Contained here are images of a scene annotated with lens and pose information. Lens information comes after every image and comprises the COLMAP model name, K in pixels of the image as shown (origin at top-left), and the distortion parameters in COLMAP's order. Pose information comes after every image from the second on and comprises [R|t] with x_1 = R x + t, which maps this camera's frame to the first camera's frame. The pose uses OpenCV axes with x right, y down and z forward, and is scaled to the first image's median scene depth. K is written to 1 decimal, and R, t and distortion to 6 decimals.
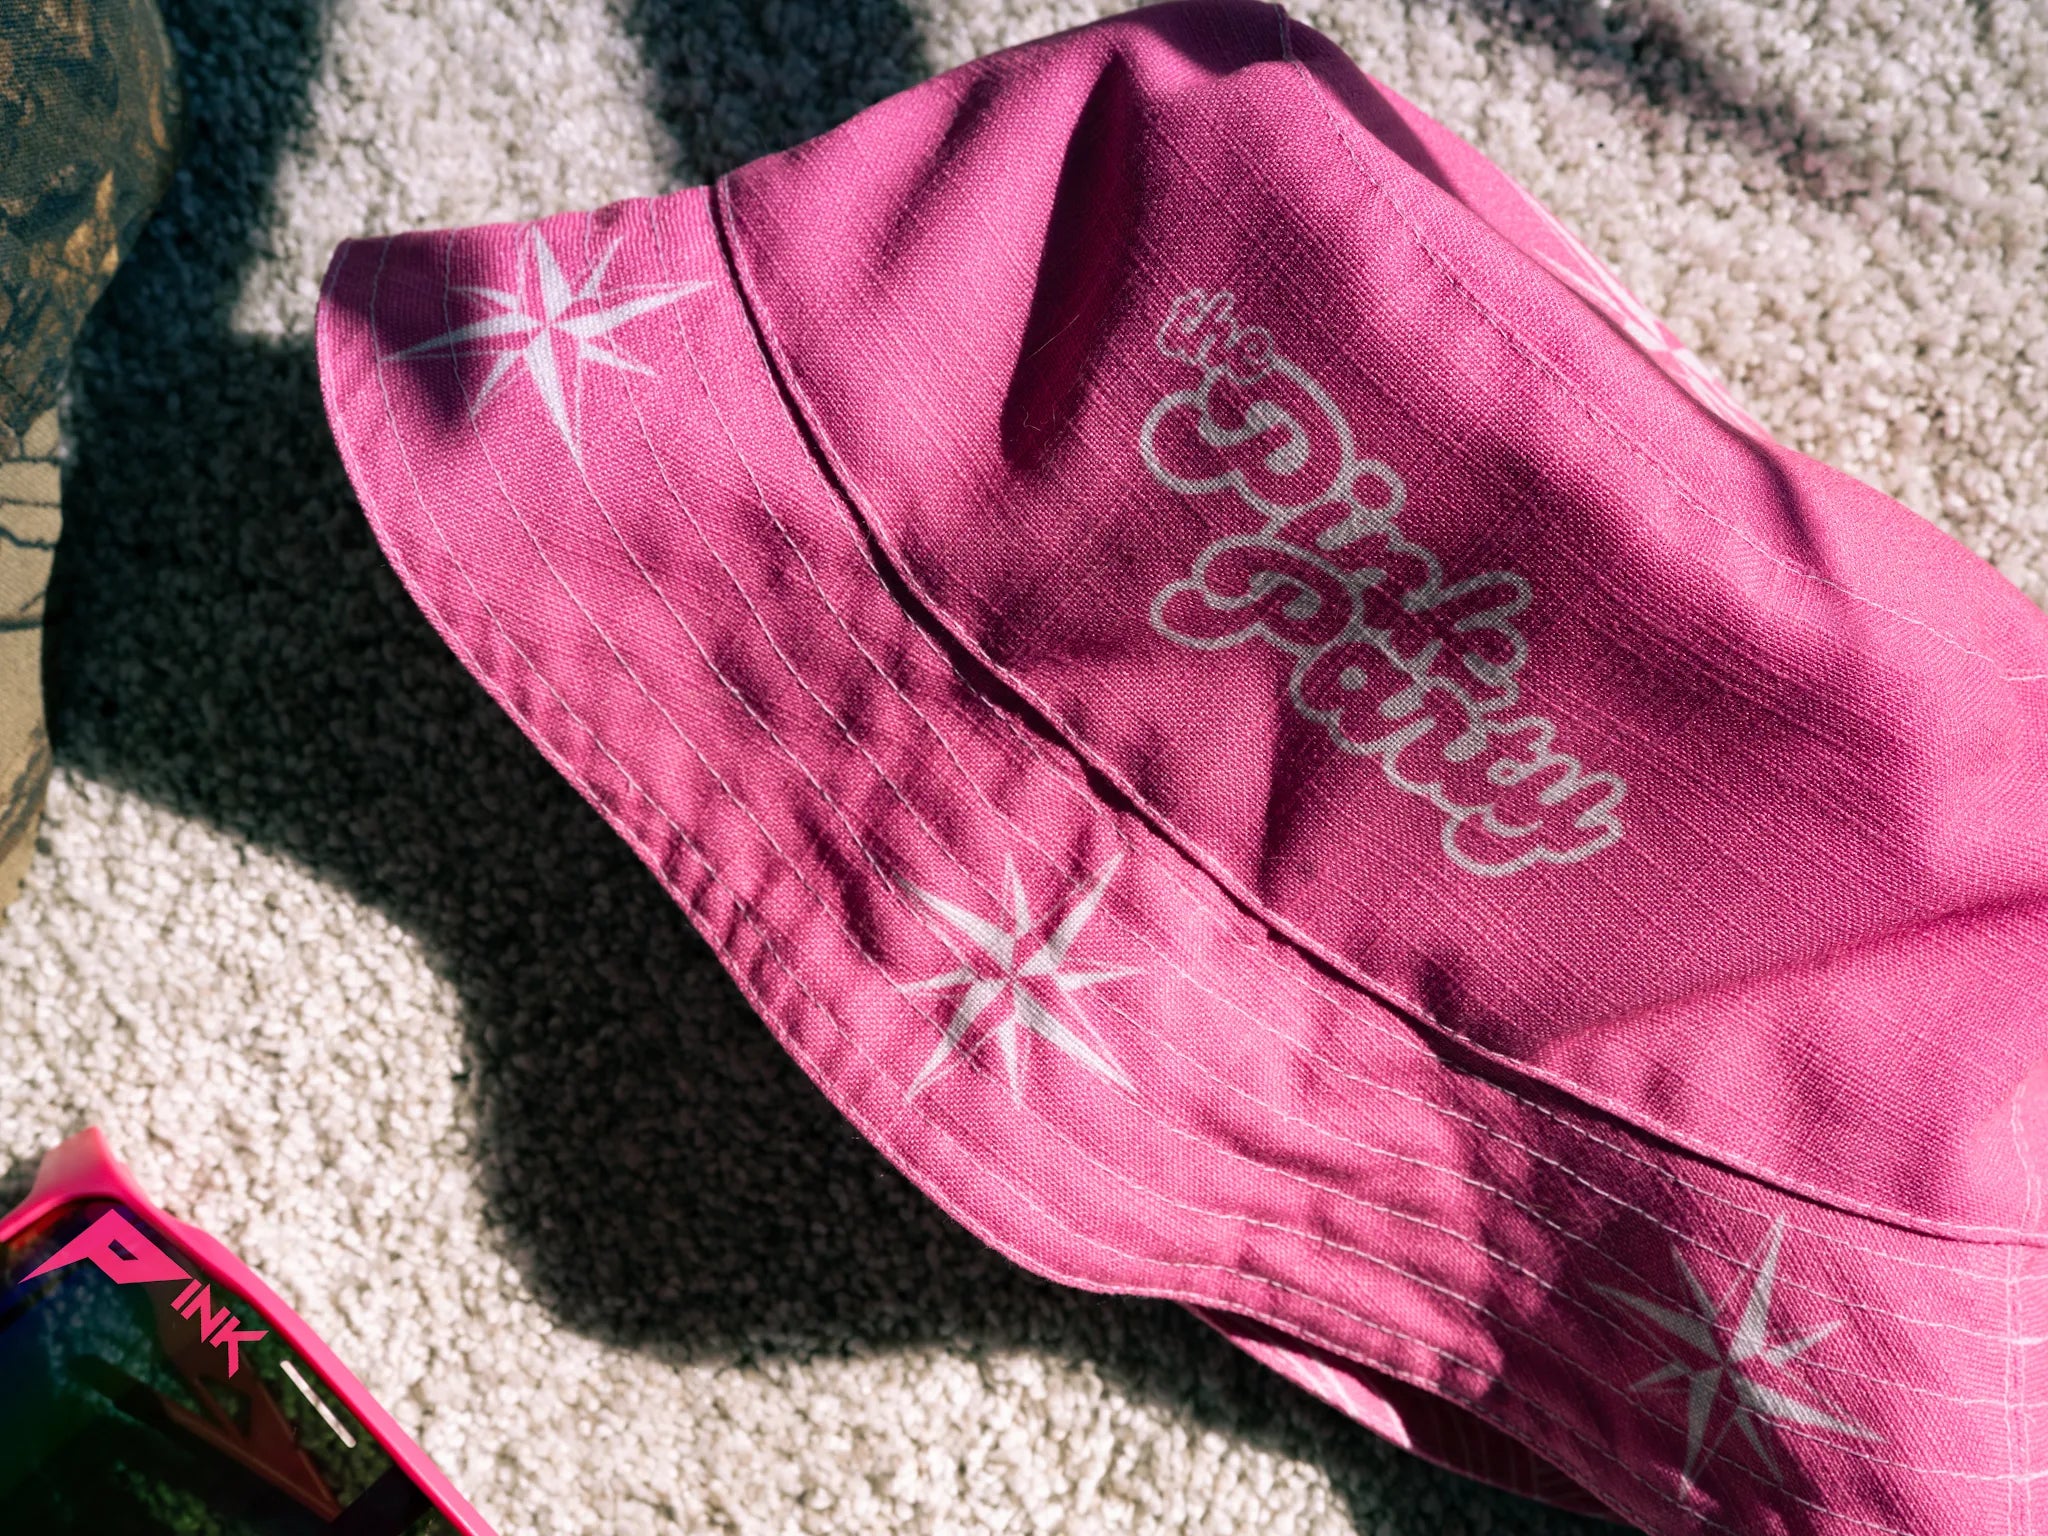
lens RADIAL K [[3529.6, 0, 1024.0], [0, 3529.6, 768.0], [0, 0, 1]] dist [-0.011210, 0.352170]
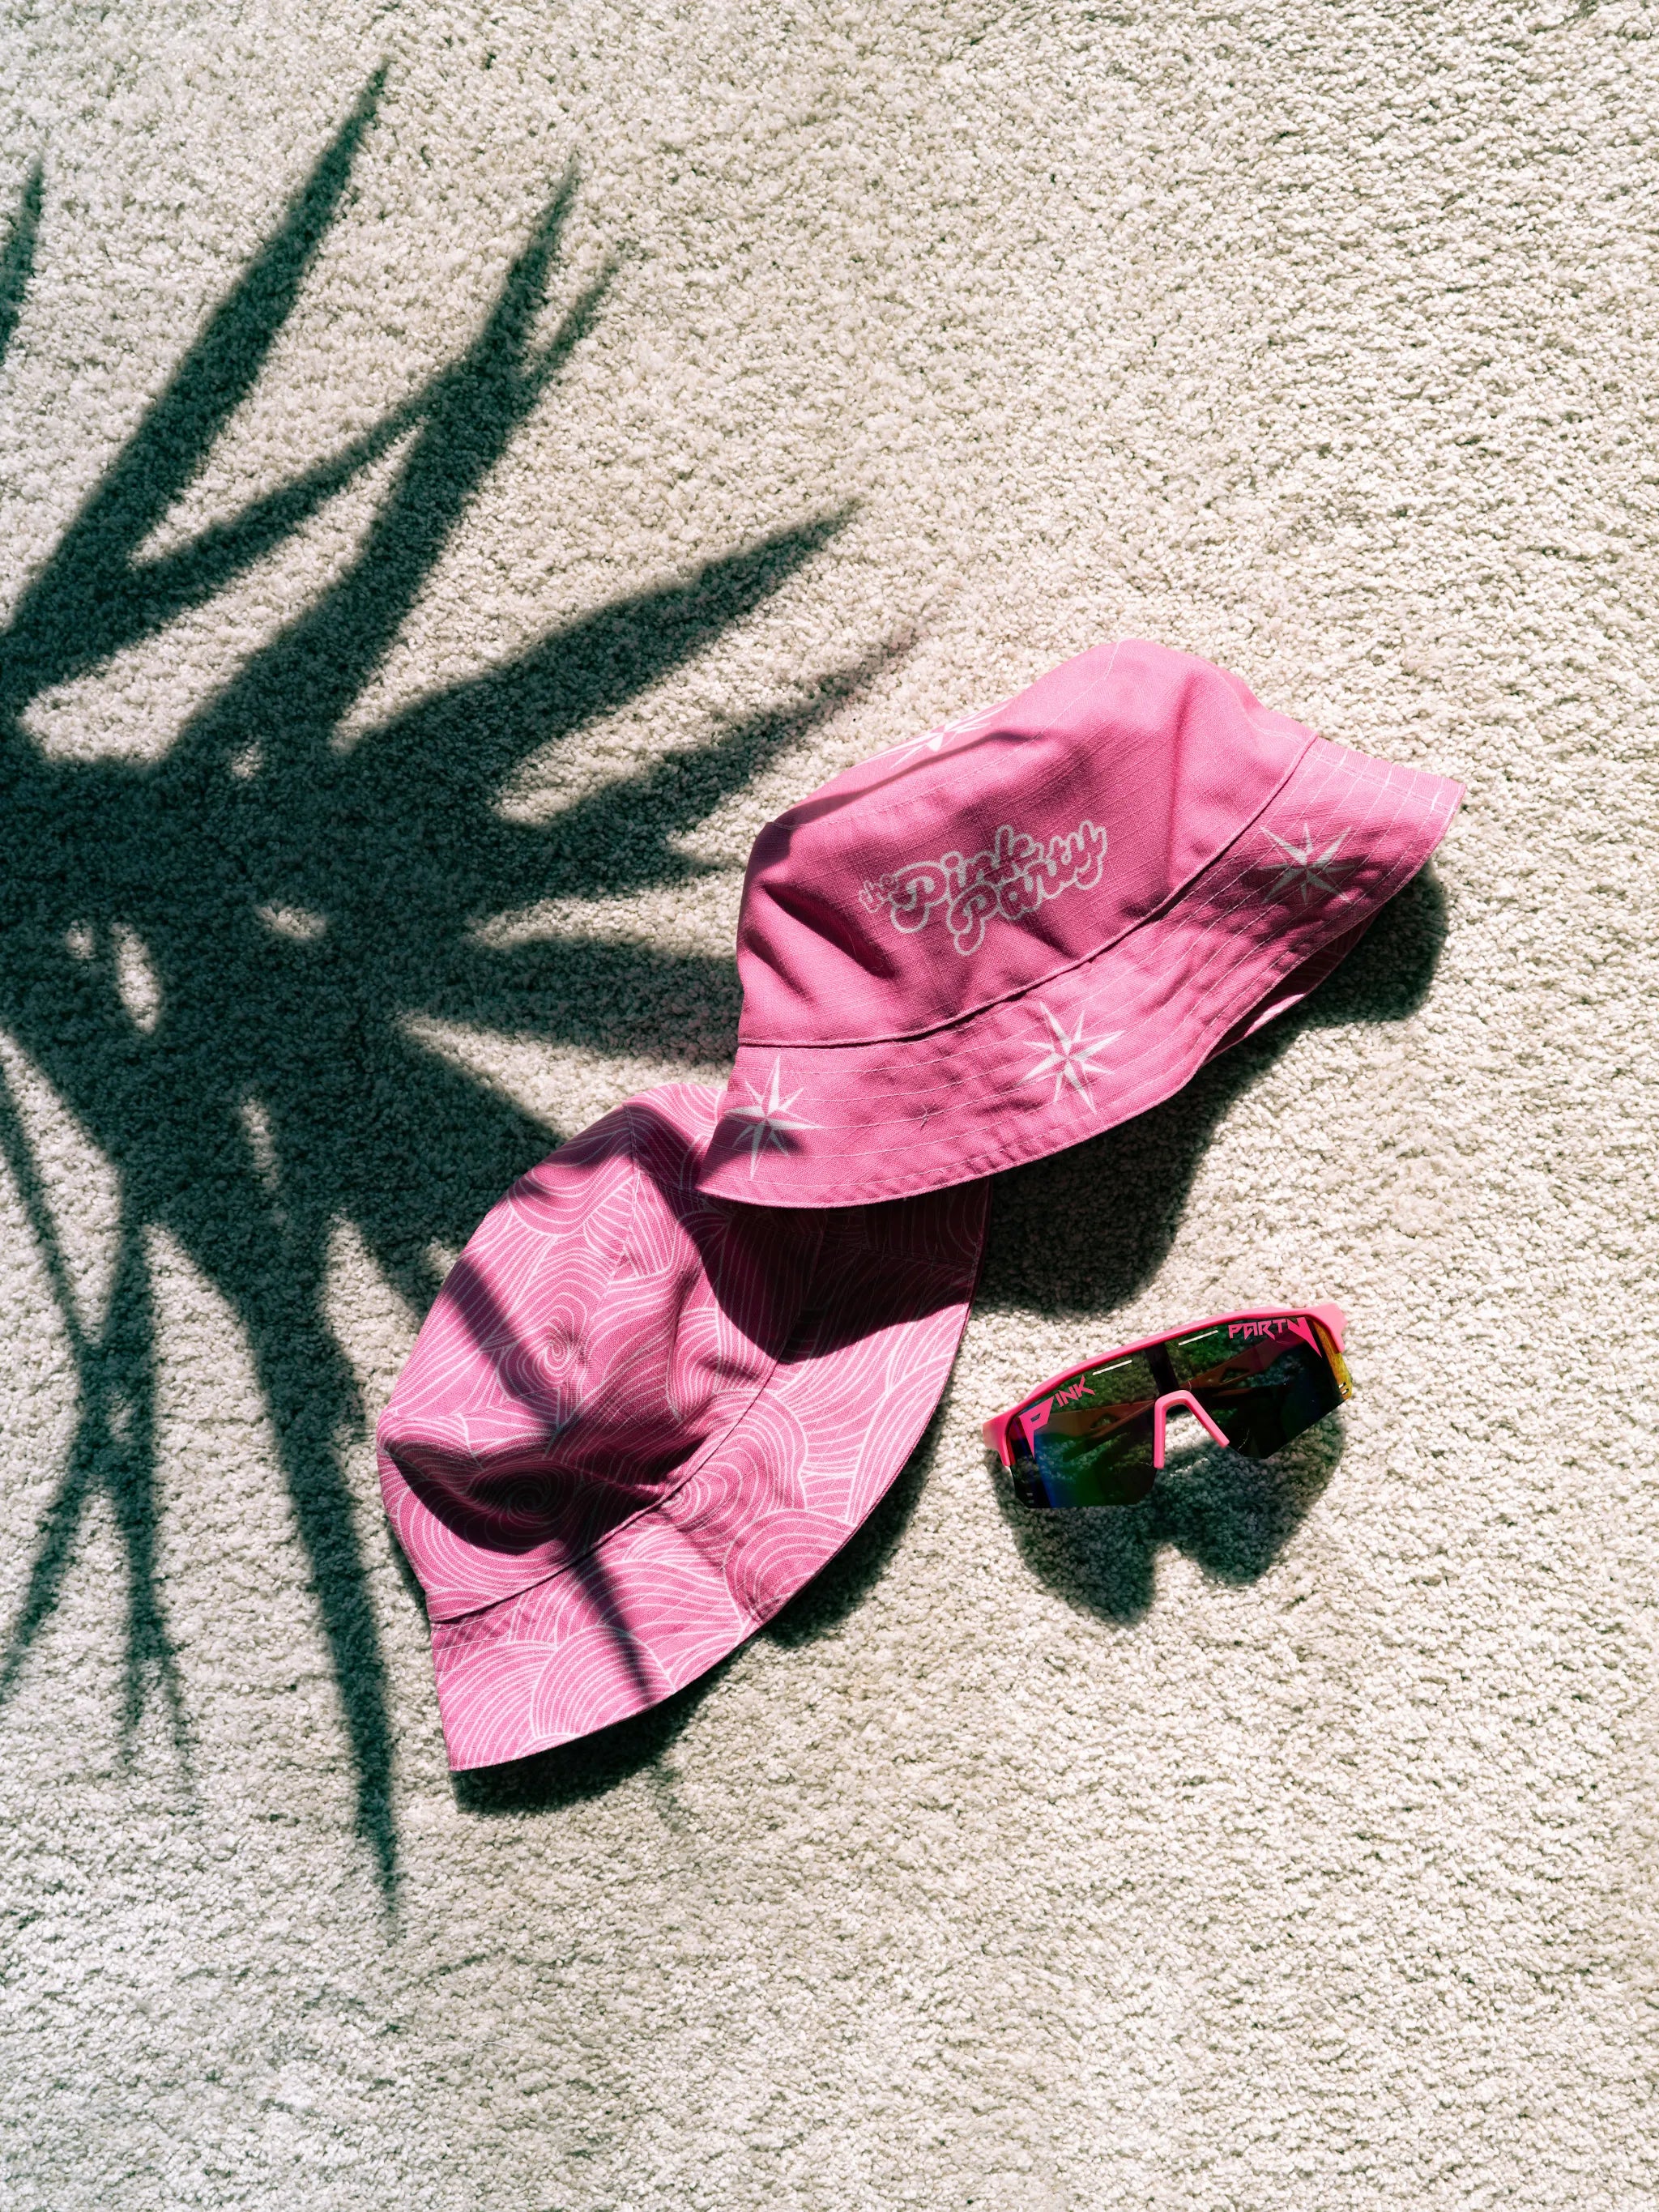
lens RADIAL K [[3308.1, 0, 829.5], [0, 3308.1, 1106.0], [0, 0, 1]] dist [-0.024737, 0.272908]
pose [[0.393232, -0.919355, 0.012427, -0.135629], [0.918438, 0.392137, -0.051958, 0.038222], [0.042894, 0.031845, 0.998572, -1.464457]]
